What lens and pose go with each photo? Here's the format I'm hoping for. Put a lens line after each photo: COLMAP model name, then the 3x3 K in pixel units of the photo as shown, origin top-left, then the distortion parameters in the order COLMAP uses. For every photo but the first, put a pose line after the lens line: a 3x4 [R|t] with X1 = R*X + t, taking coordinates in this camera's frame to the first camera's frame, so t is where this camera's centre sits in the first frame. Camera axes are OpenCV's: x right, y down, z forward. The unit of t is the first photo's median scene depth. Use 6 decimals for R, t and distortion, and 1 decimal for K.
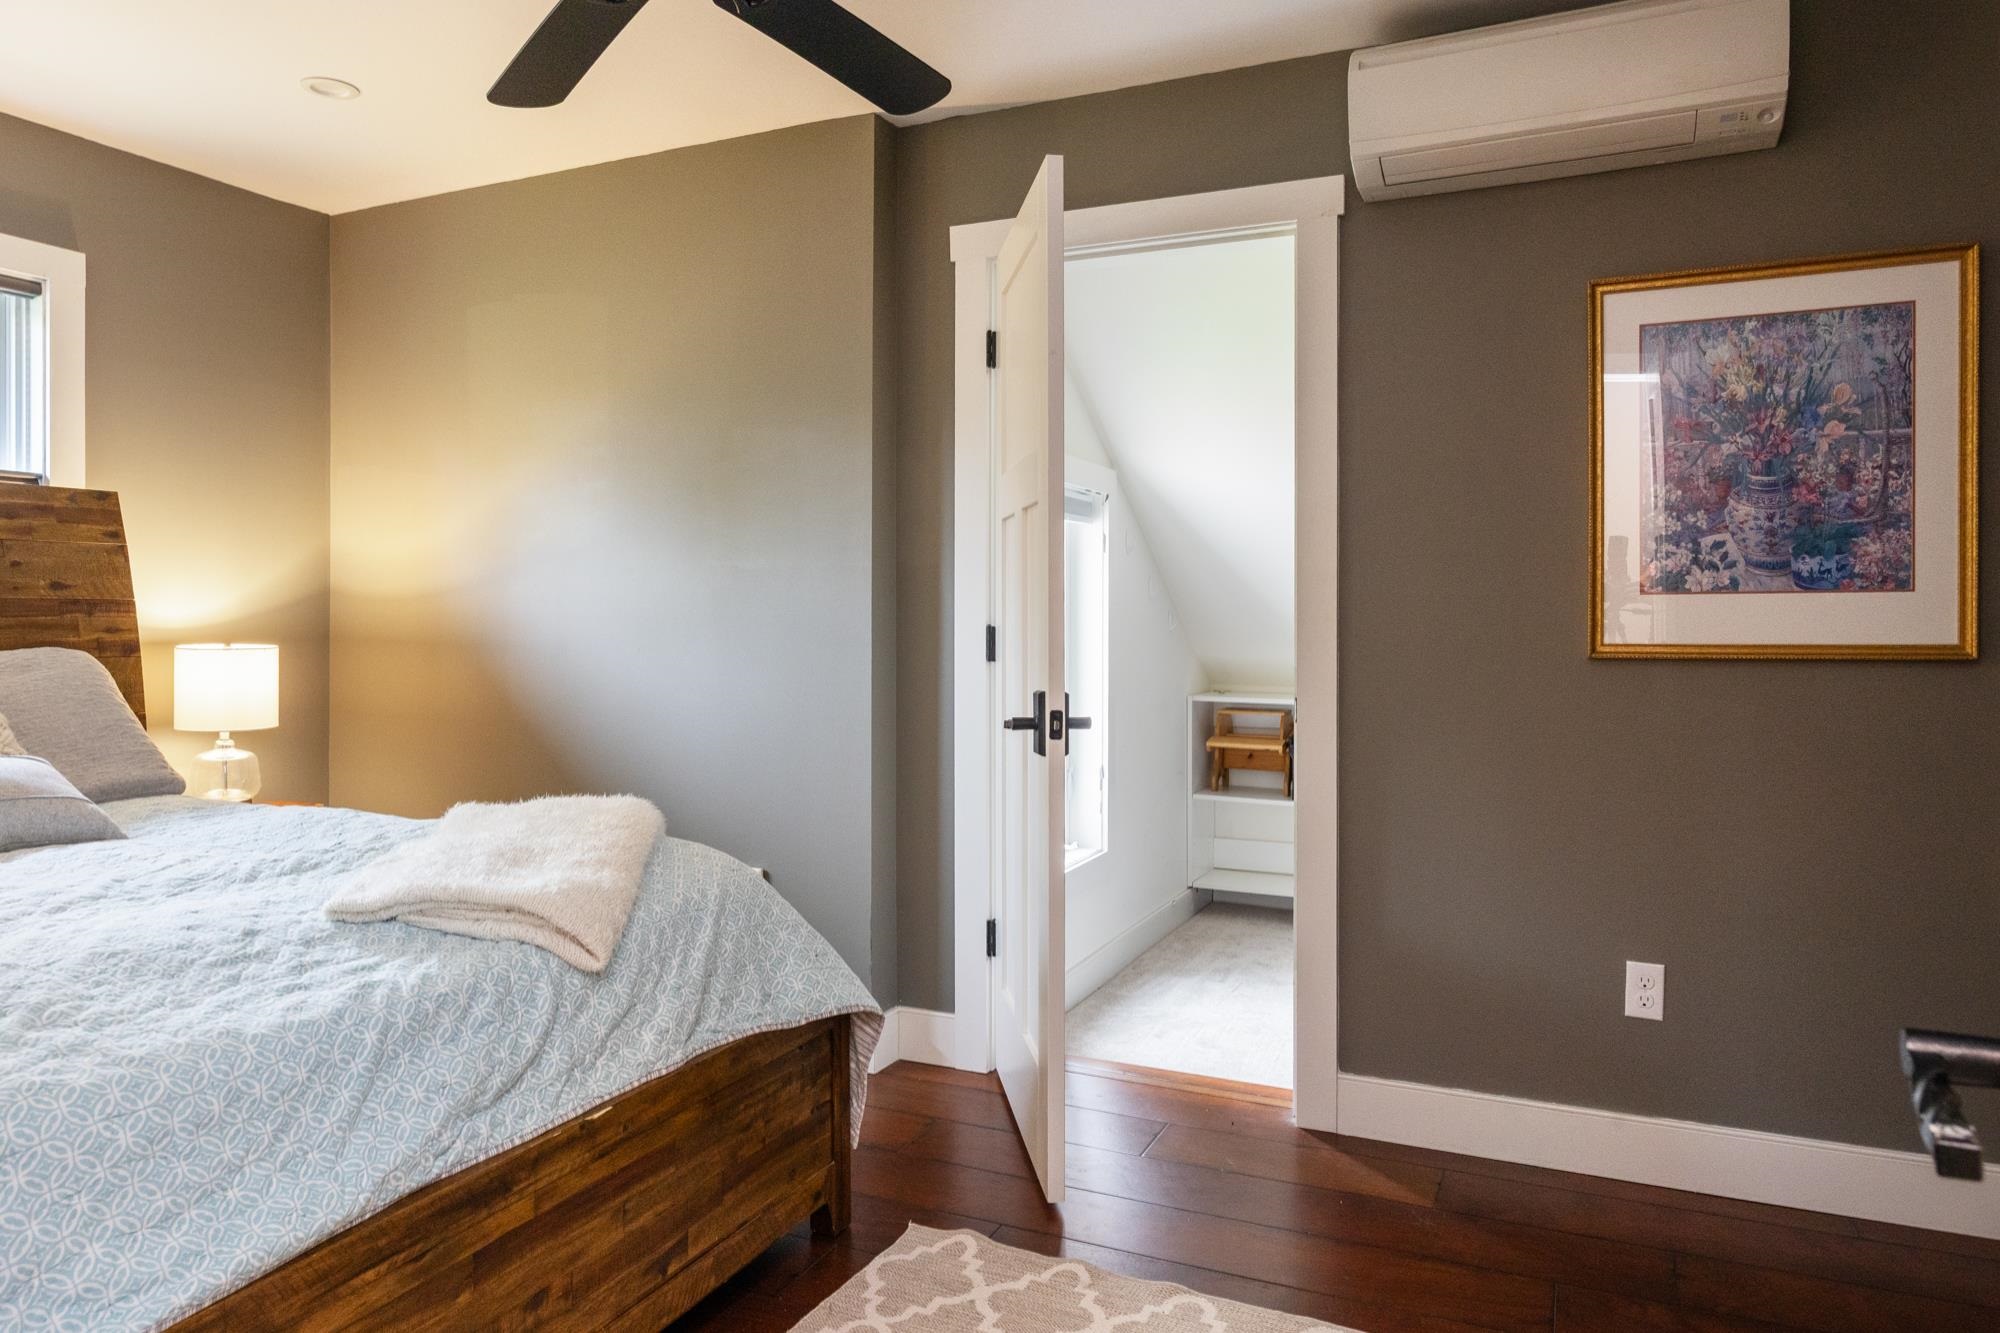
lens RADIAL K [[1290.4, 0, 954.1], [0, 1290.4, 618.8], [0, 0, 1]] dist [-0.009522, -0.000988]
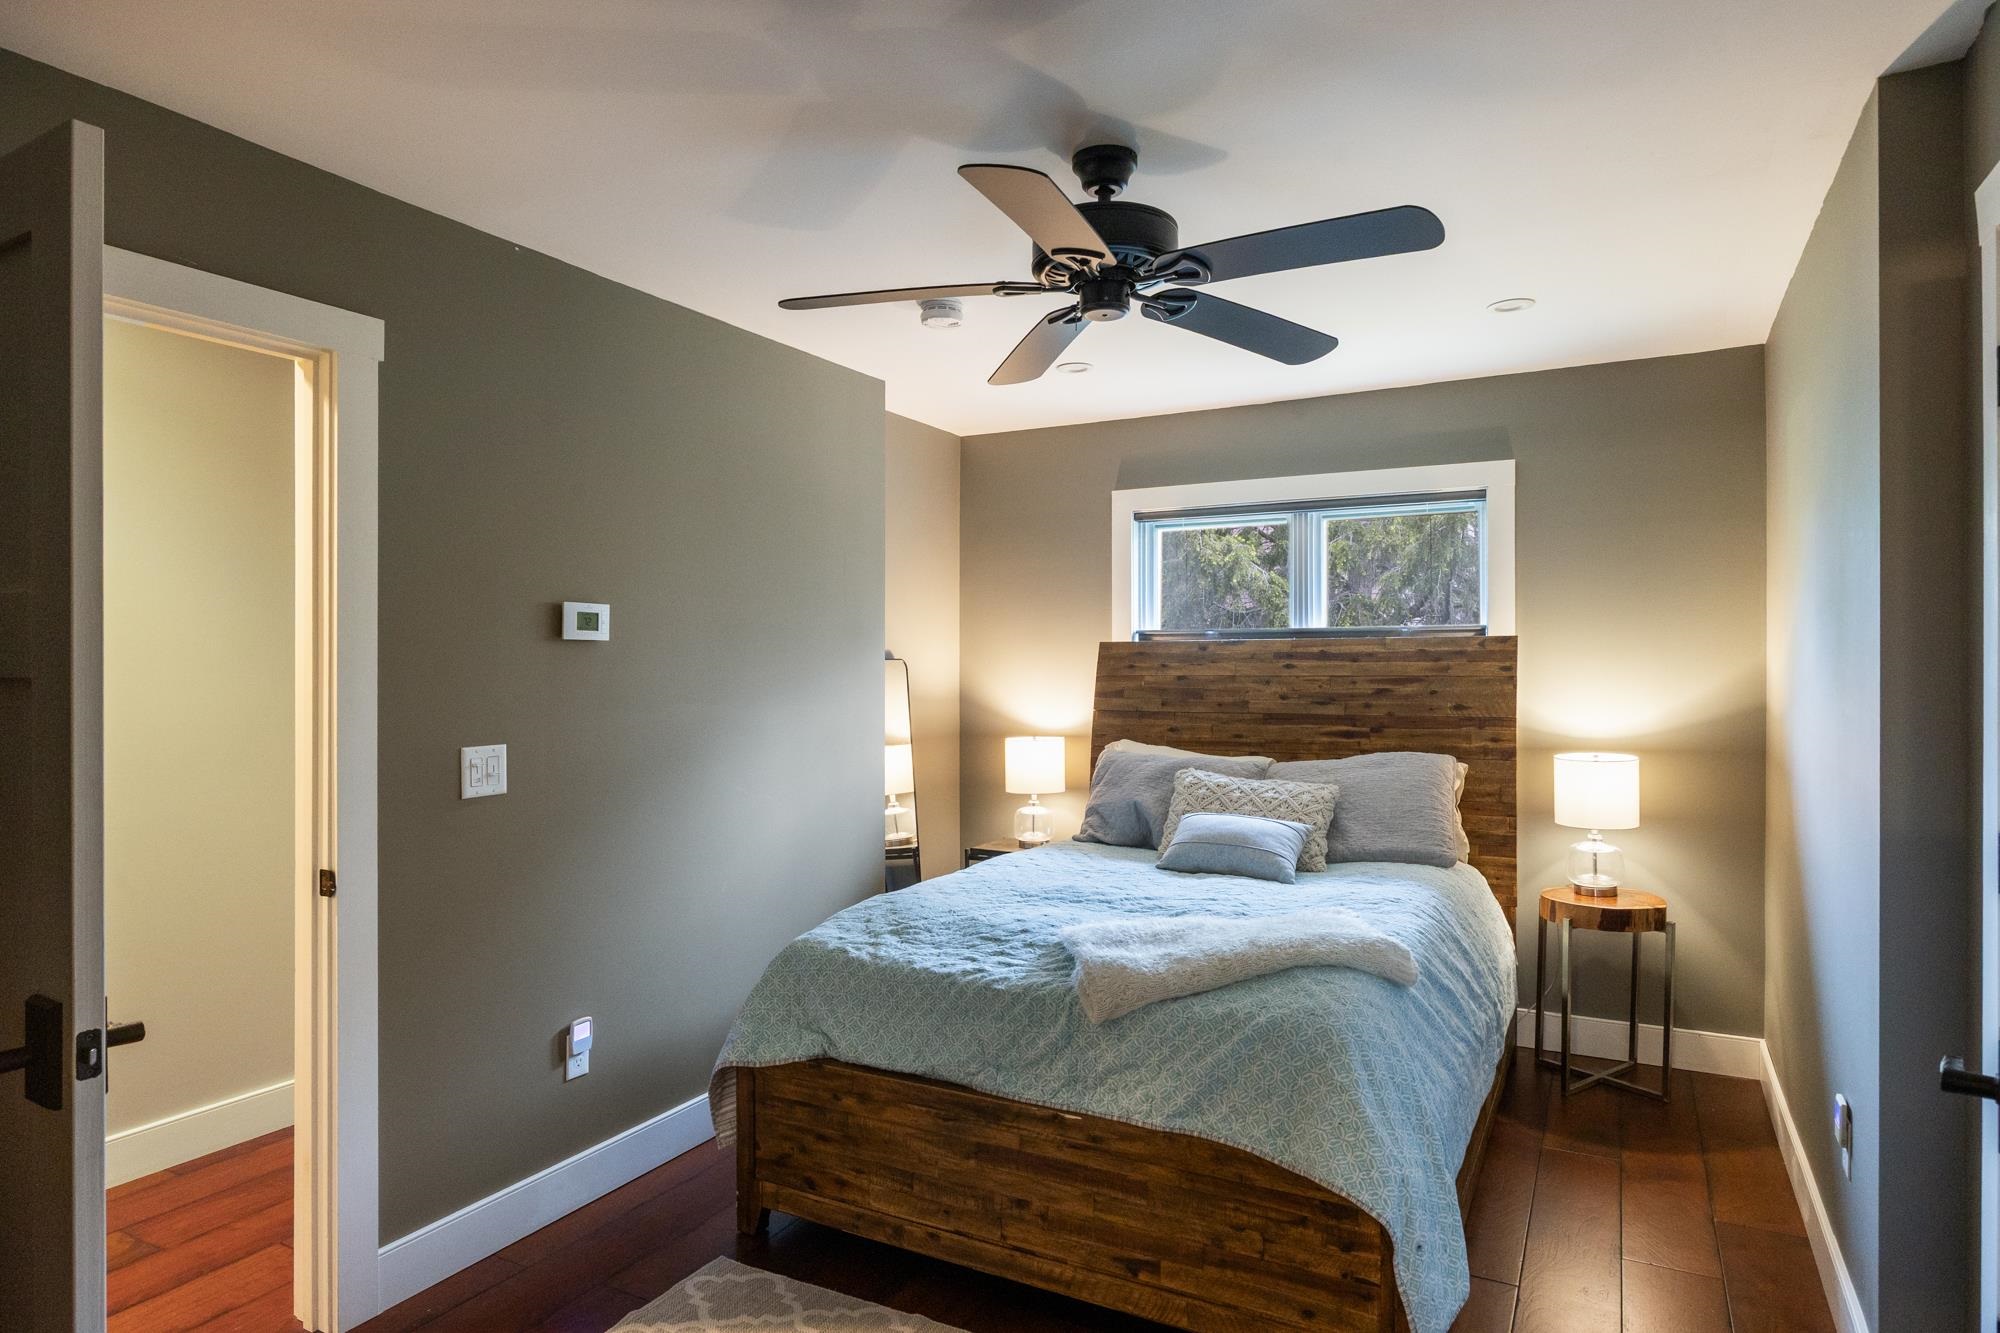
lens RADIAL K [[1104.2, 0, 997.9], [0, 1104.2, 665.8], [0, 0, 1]] dist [-0.010605, 0.002481]
pose [[-0.038815, 0.000980, -0.999246, 0.825106], [0.000064, 1.000000, 0.000979, -0.110351], [0.999246, -0.000026, -0.038815, 0.810341]]
